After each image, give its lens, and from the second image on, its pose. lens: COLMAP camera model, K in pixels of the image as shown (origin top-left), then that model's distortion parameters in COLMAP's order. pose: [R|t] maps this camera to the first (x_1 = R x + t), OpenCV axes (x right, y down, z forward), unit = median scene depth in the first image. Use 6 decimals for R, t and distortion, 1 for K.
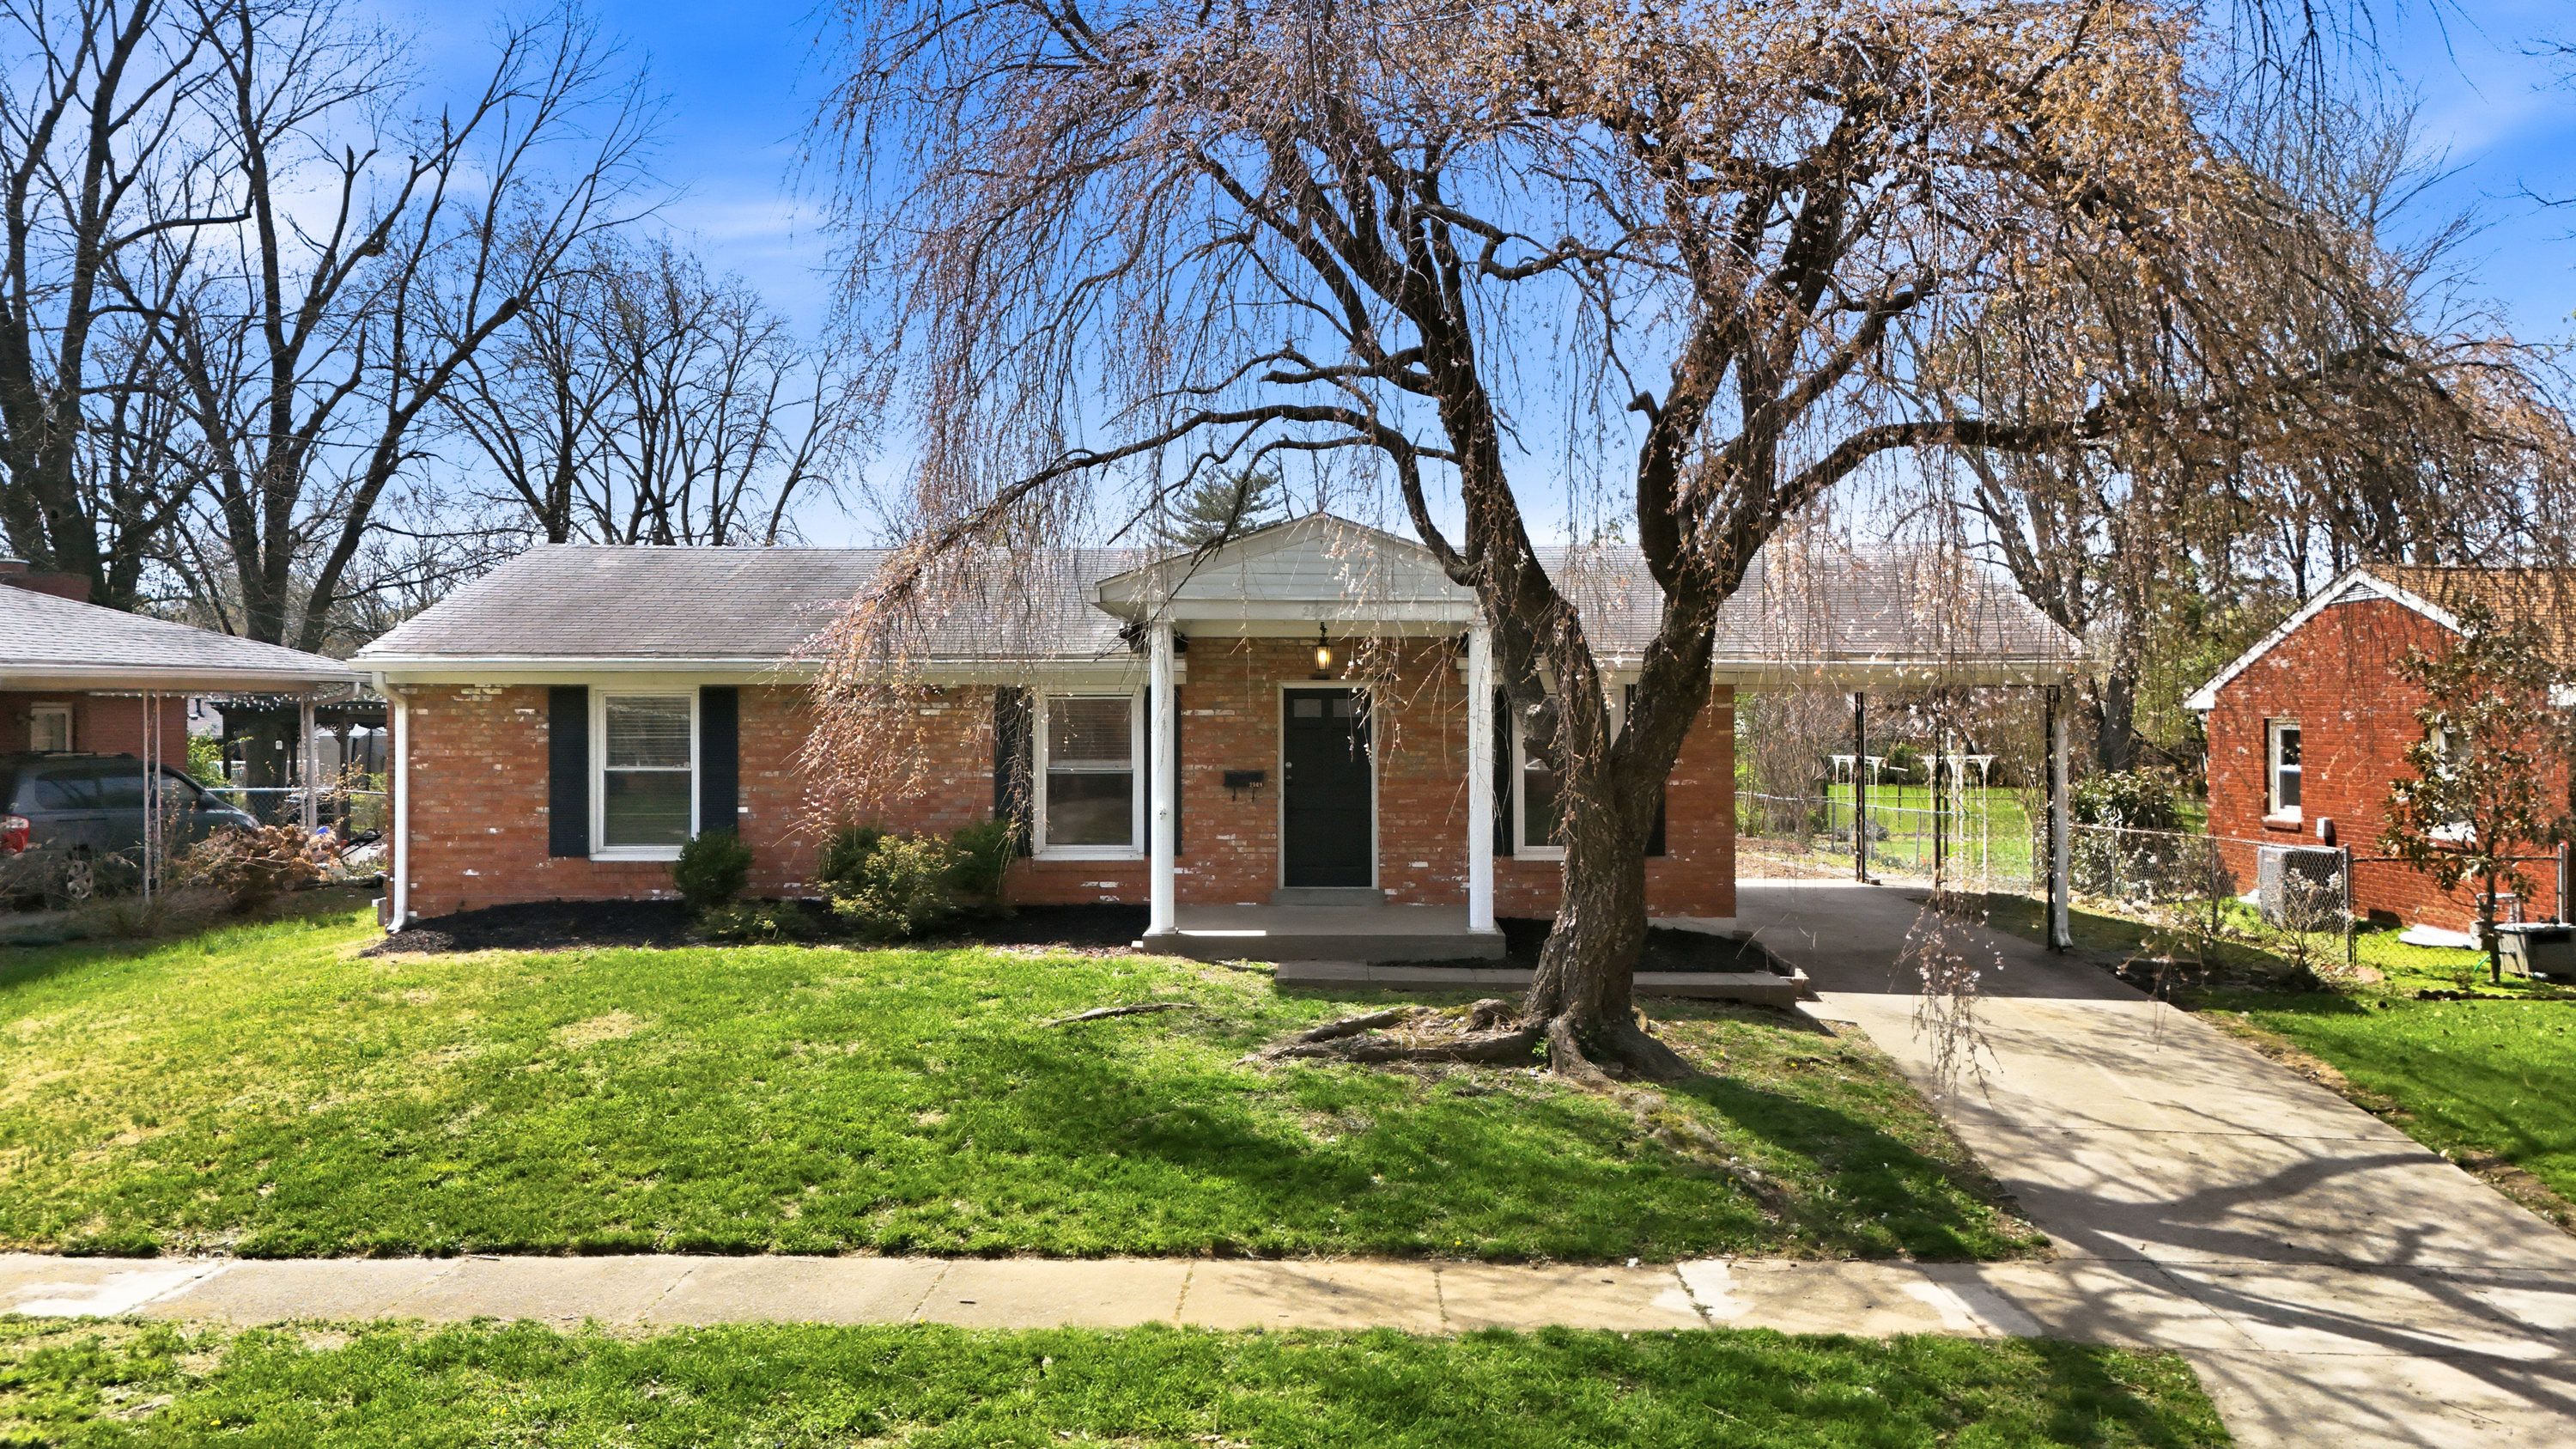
lens RADIAL K [[1882.7, 0, 1288.0], [0, 1882.7, 724.5], [0, 0, 1]] dist [0.092915, -0.087794]
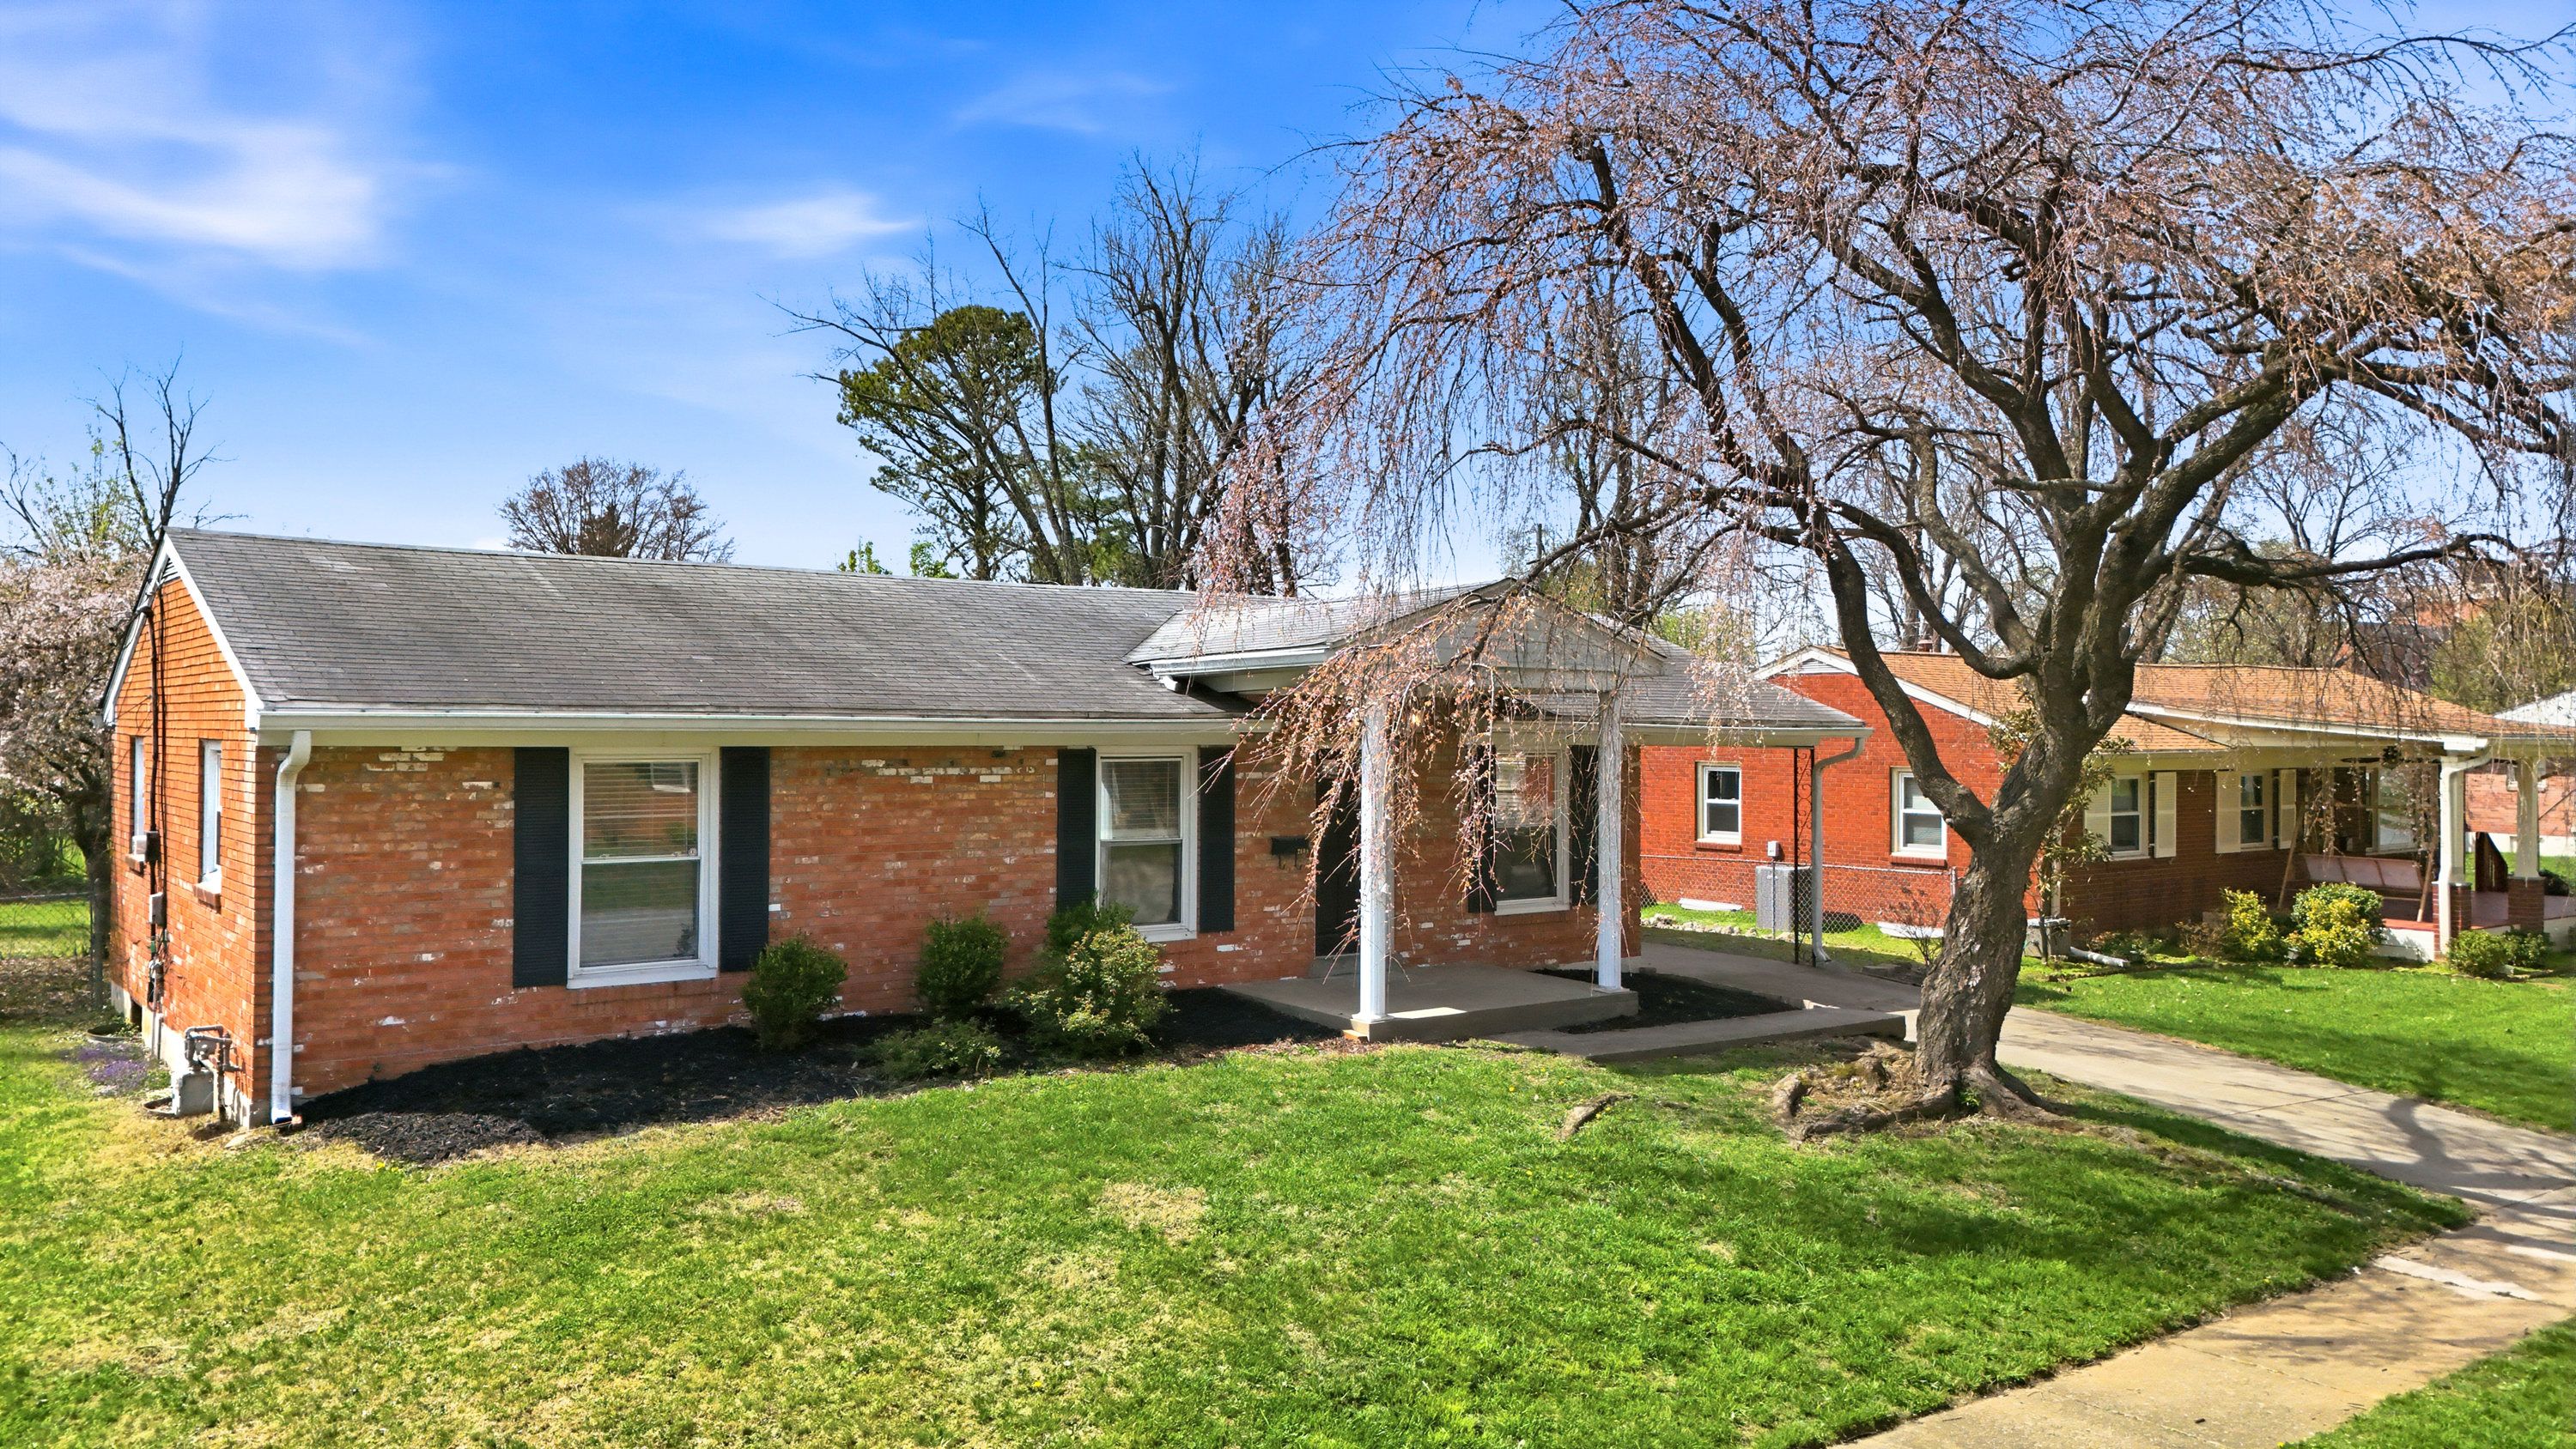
lens RADIAL K [[1882.2, 0, 1288.0], [0, 1882.2, 724.5], [0, 0, 1]] dist [0.092915, -0.087794]
pose [[0.785258, 0.006001, 0.619139, -0.603199], [-0.005053, 0.999982, -0.003284, -0.028439], [-0.619148, -0.000550, 0.785274, 0.260357]]
